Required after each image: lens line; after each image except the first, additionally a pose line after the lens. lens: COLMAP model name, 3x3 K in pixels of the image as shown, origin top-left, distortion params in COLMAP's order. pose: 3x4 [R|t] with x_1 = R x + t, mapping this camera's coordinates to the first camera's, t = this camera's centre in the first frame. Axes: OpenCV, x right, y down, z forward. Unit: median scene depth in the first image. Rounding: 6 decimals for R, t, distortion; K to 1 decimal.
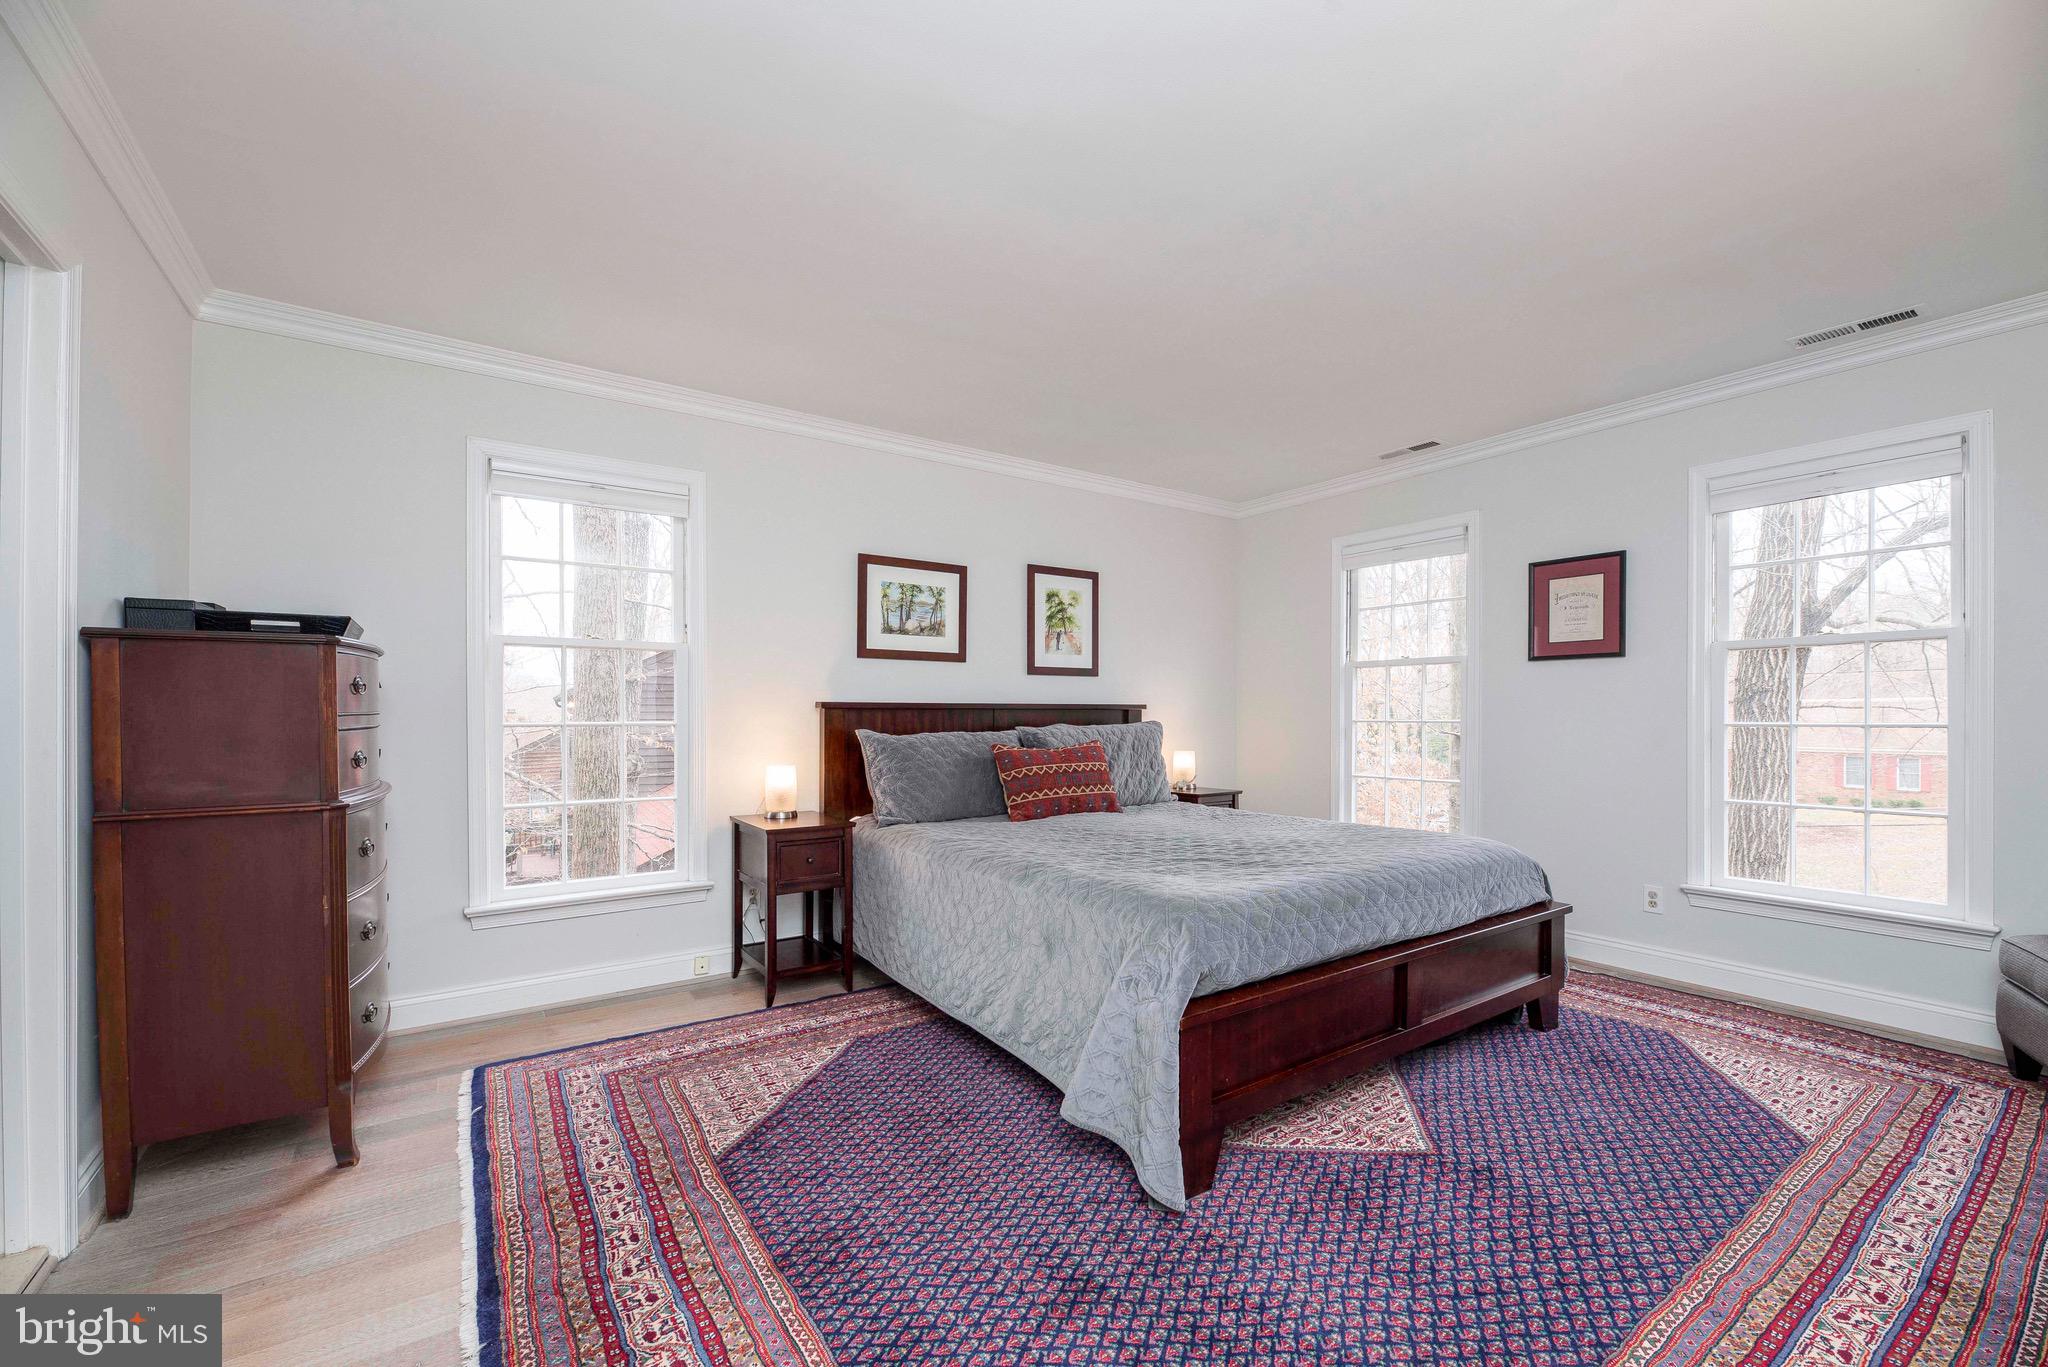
lens RADIAL K [[829.9, 0, 1027.9], [0, 829.9, 718.3], [0, 0, 1]] dist [-0.000400, -0.000187]
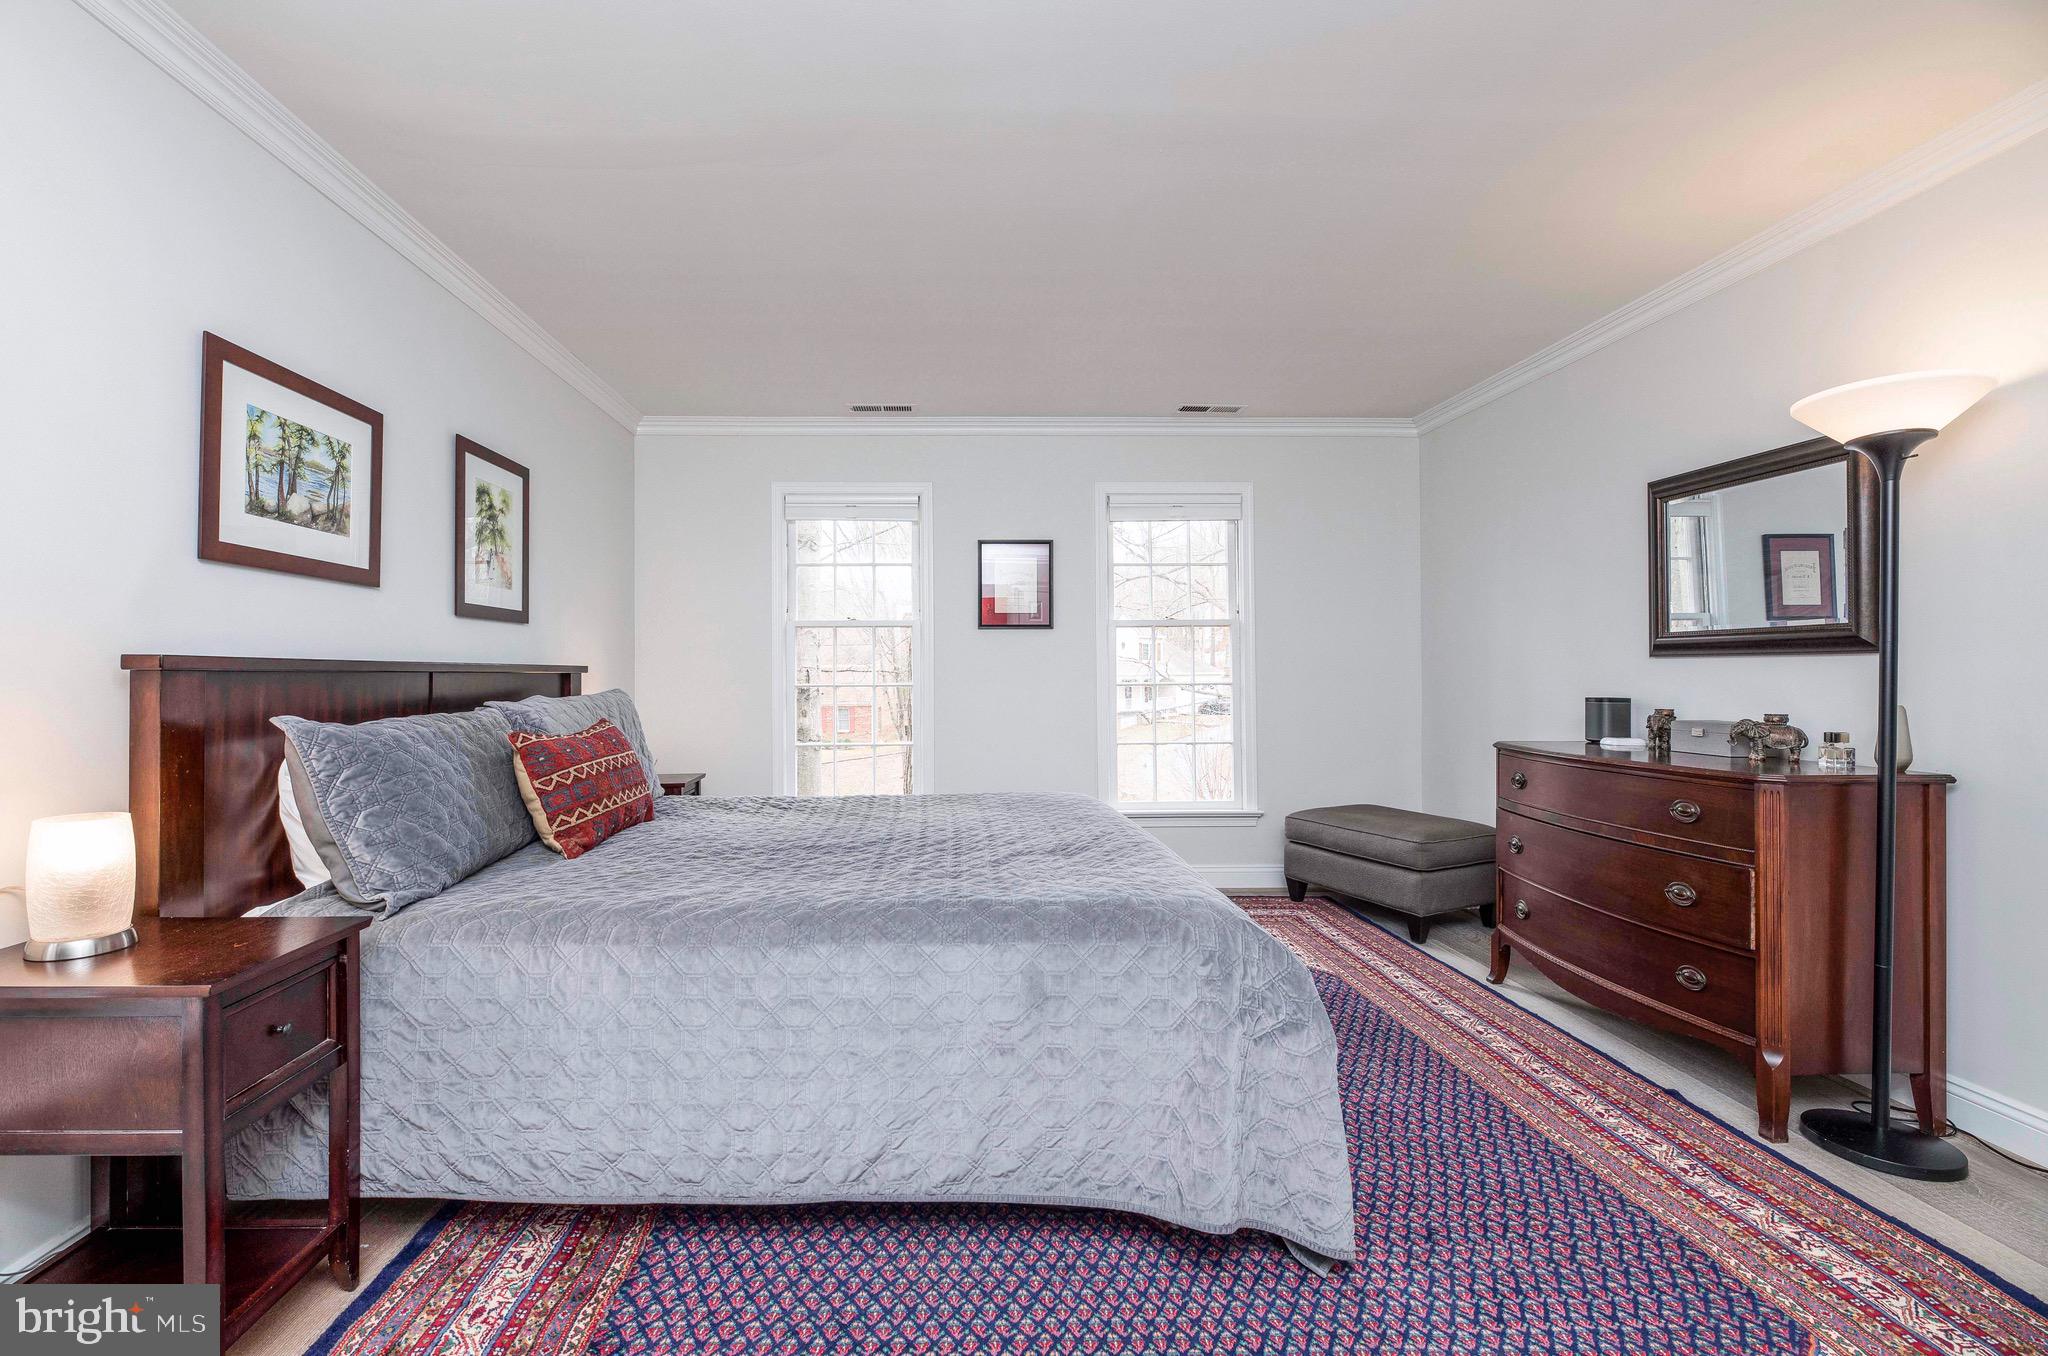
lens RADIAL K [[865.8, 0, 961.2], [0, 865.8, 669.7], [0, 0, 1]] dist [0.003056, -0.000001]
pose [[0.553426, 0.003112, 0.832893, -0.367492], [0.008443, 0.999921, -0.009346, -0.004469], [-0.832856, 0.012204, 0.553355, 0.387945]]
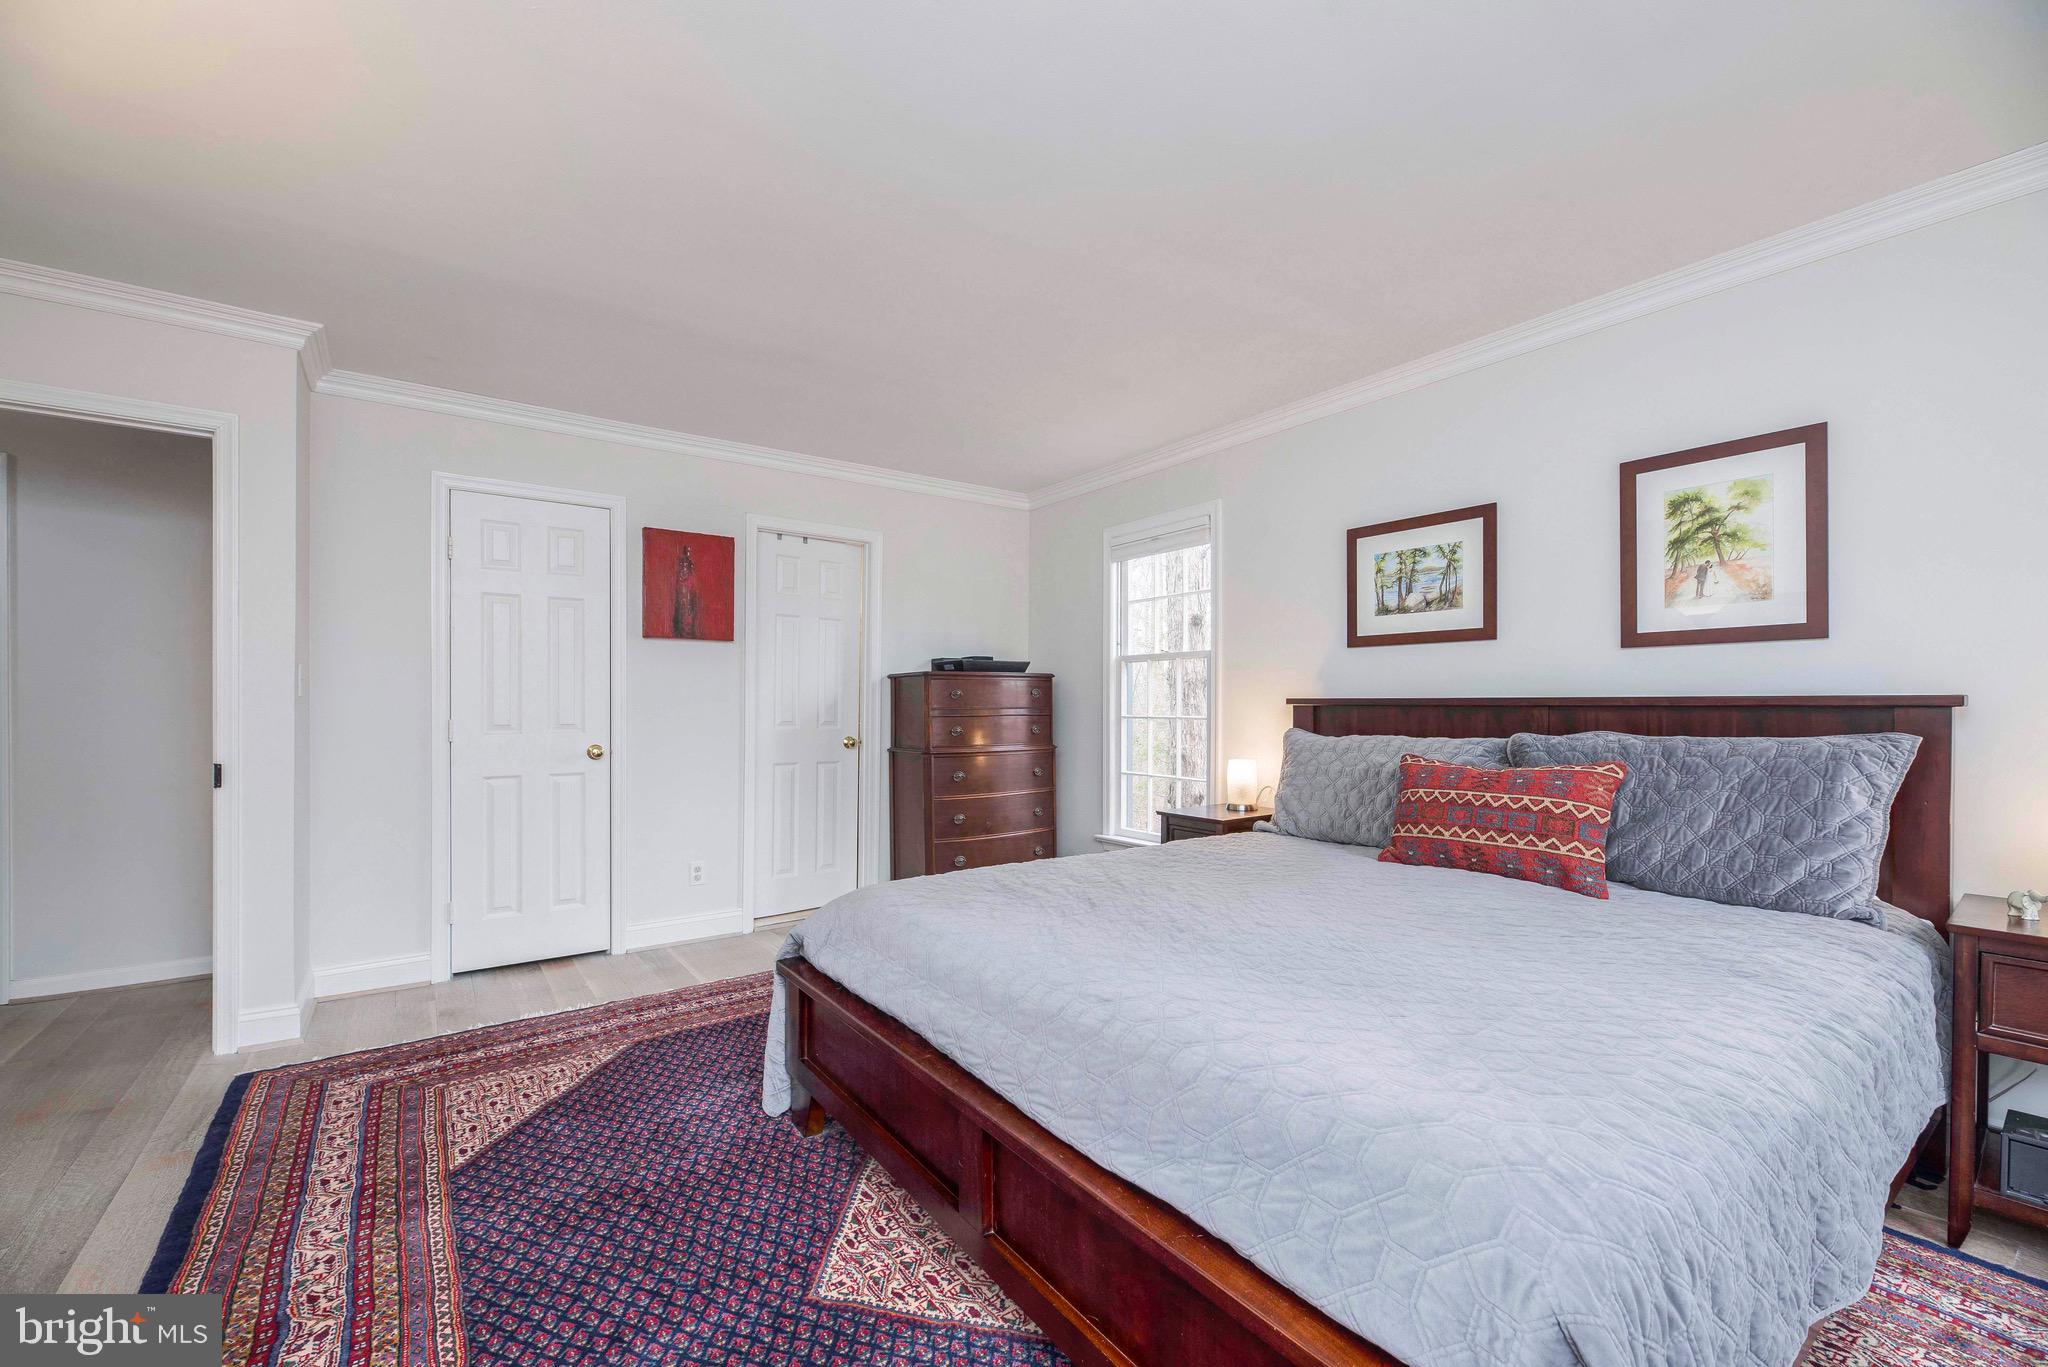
lens RADIAL K [[837.7, 0, 1024.1], [0, 837.7, 705.0], [0, 0, 1]] dist [0.000874, 0.000002]
pose [[0.019766, -0.000517, -0.999804, 0.675503], [-0.009566, 0.999954, -0.000707, -0.008118], [0.999759, 0.009578, 0.019760, 0.633762]]
